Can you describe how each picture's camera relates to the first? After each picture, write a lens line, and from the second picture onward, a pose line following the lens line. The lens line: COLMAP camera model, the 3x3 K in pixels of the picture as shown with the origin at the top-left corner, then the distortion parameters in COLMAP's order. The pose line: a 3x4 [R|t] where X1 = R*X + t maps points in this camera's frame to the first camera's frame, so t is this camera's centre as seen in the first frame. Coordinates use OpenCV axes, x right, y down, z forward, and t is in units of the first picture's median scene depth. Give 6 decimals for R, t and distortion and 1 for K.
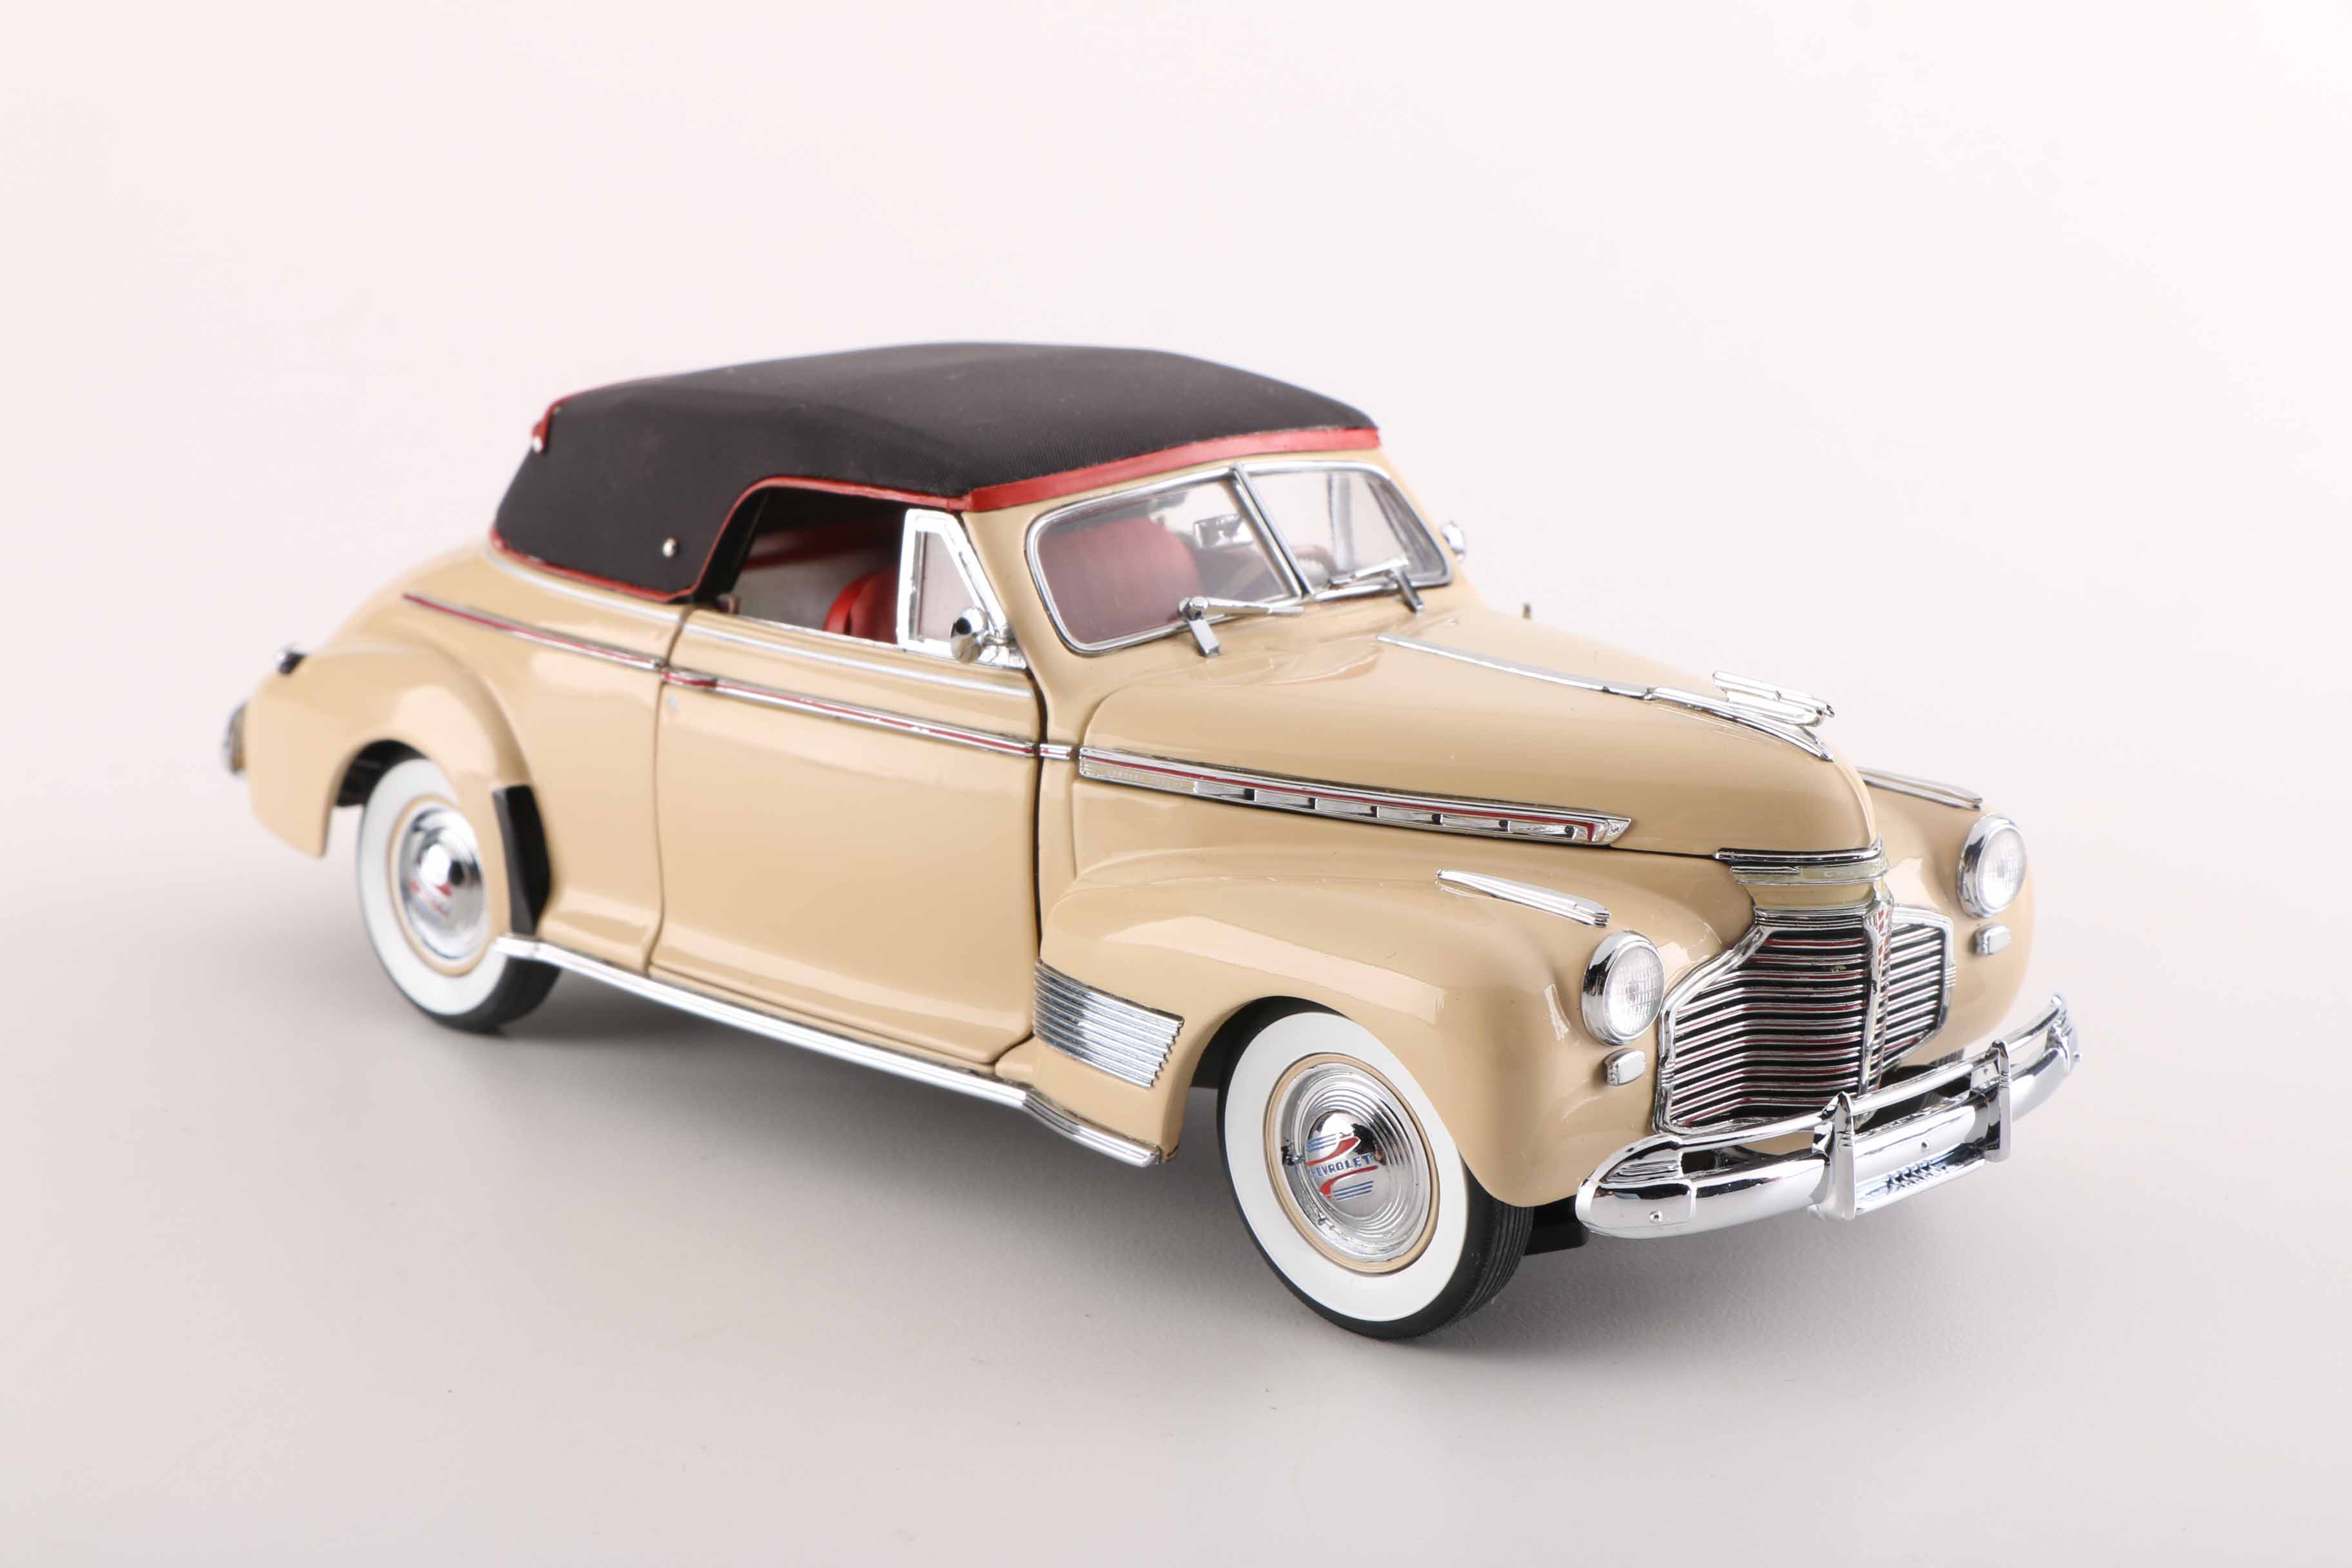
lens RADIAL K [[4082.8, 0, 1176.0], [0, 4082.8, 784.0], [0, 0, 1]] dist [-0.022512, 0.005767]
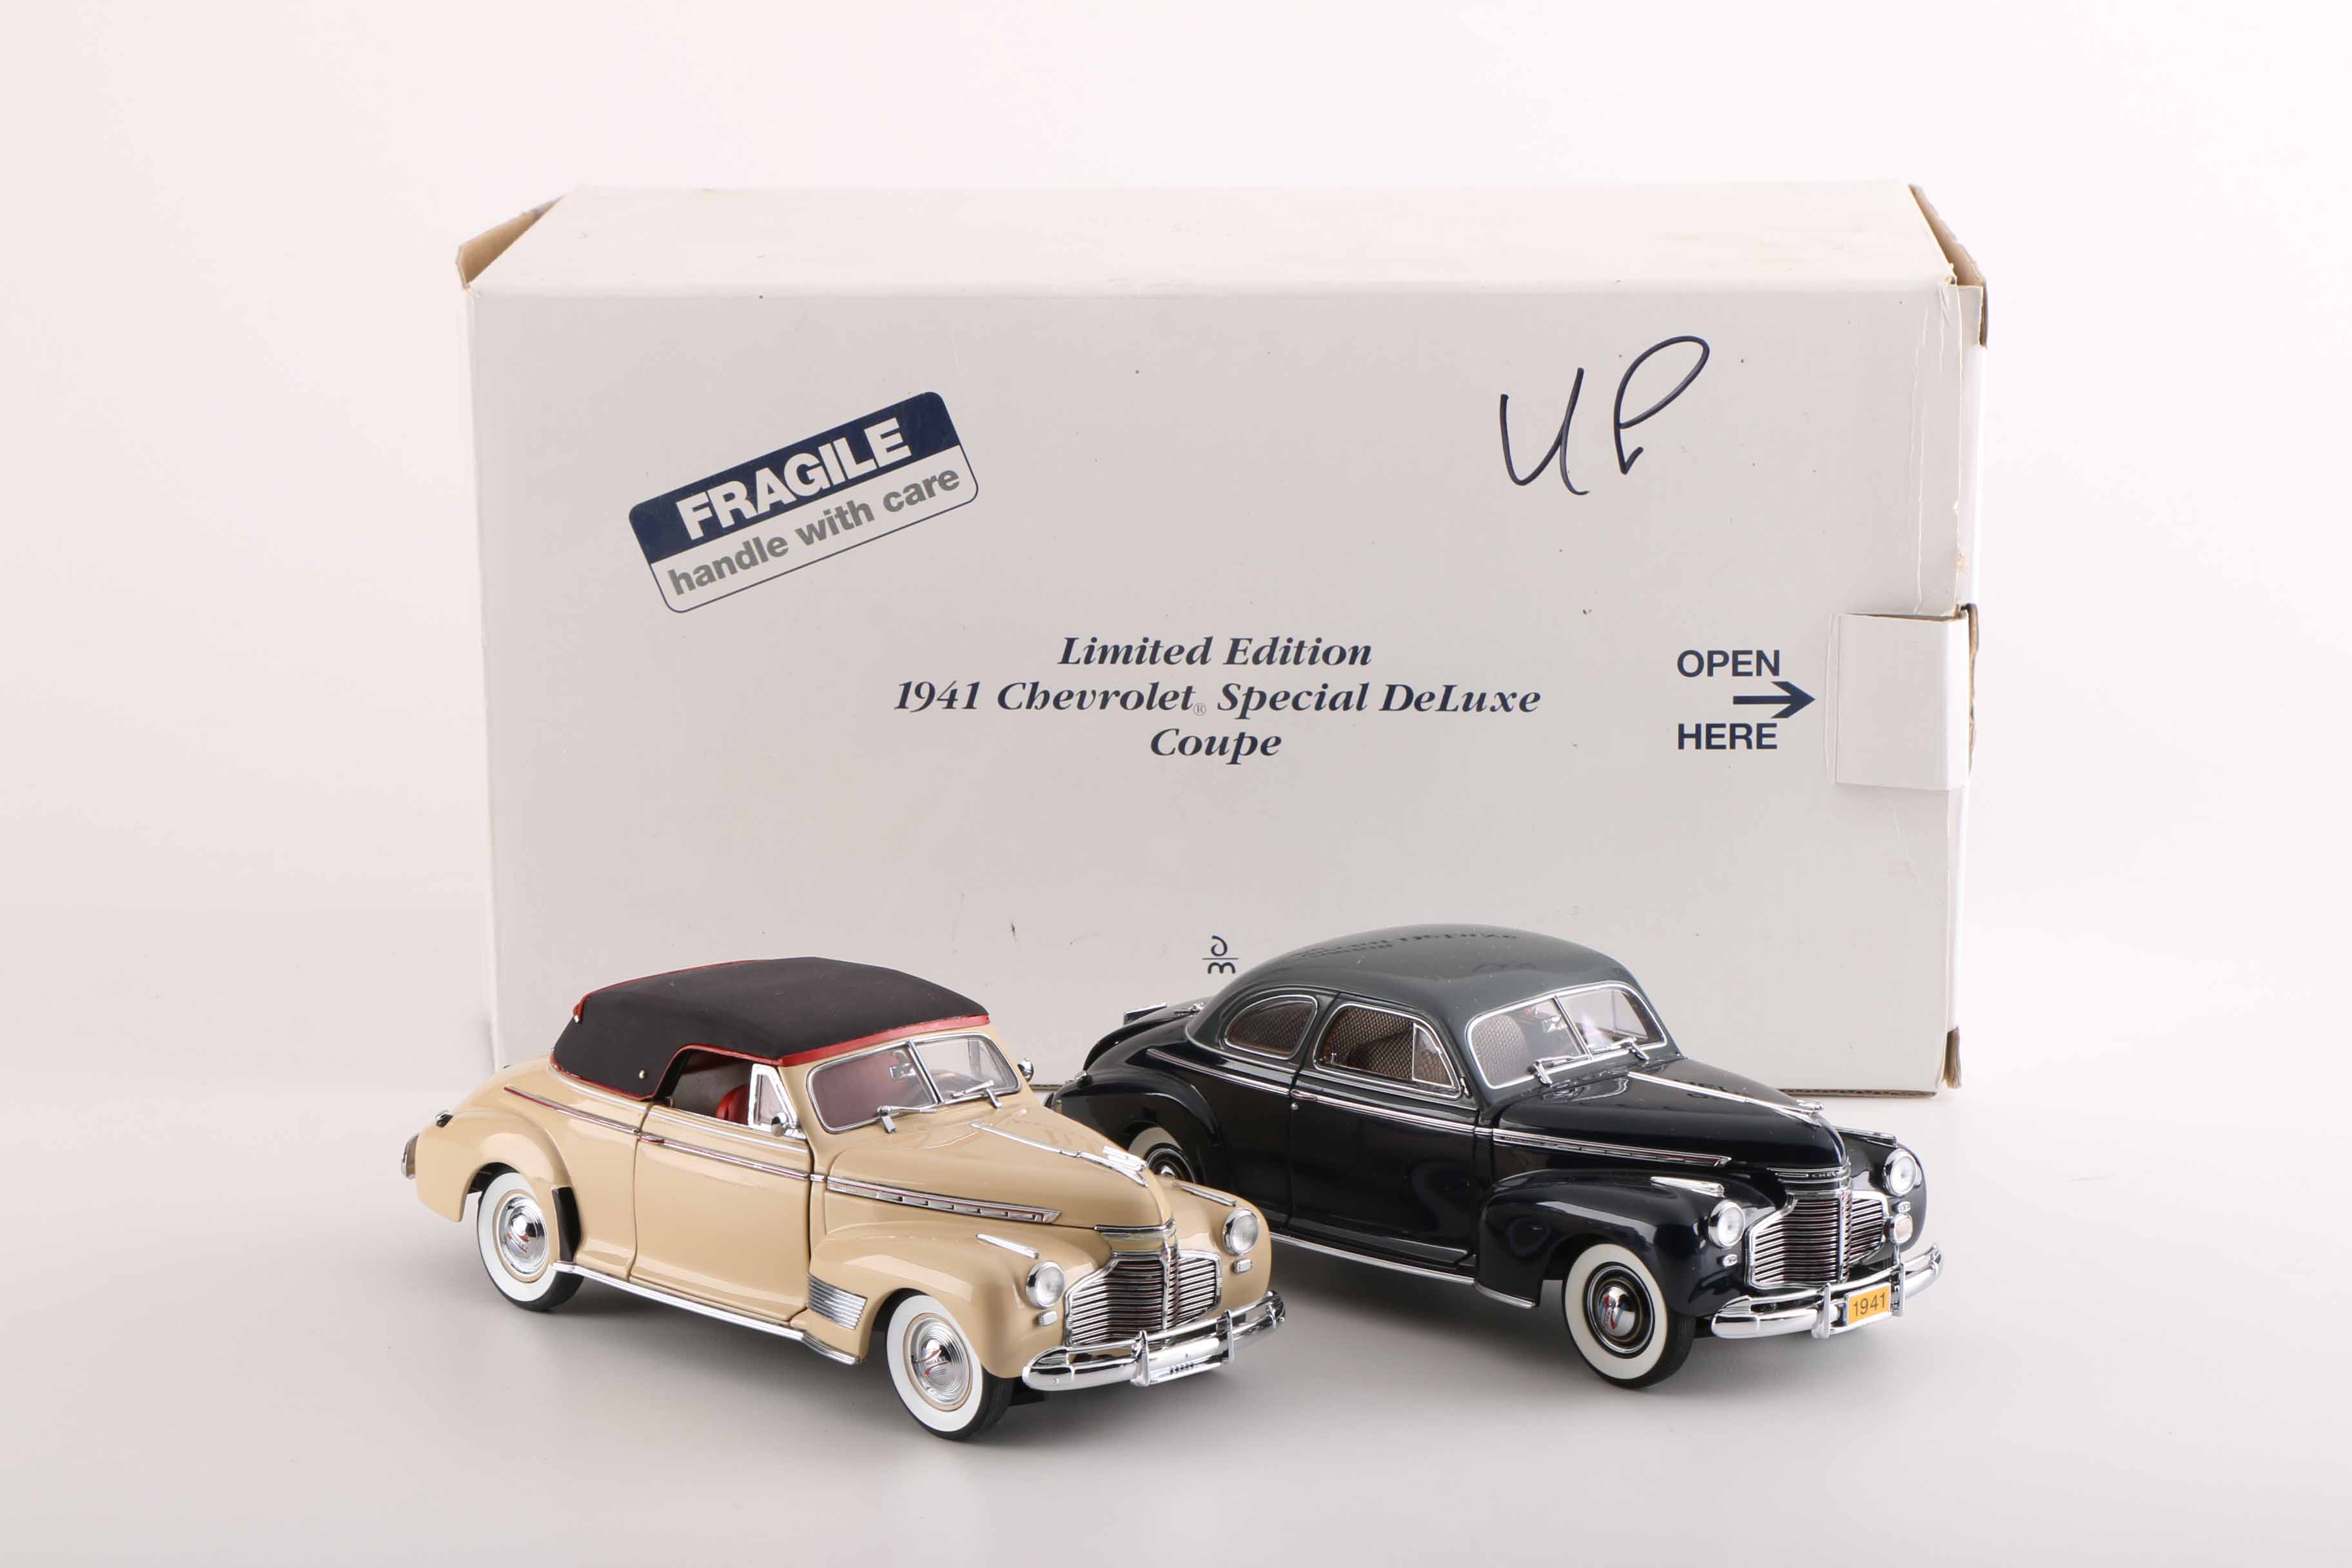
lens RADIAL K [[5731.1, 0, 1176.0], [0, 5731.1, 784.0], [0, 0, 1]] dist [0.214033, -0.058633]
pose [[0.999782, 0.004500, -0.020377, 0.228008], [-0.005487, 0.998801, -0.048641, -0.071197], [0.020134, 0.048743, 0.998608, -2.121257]]
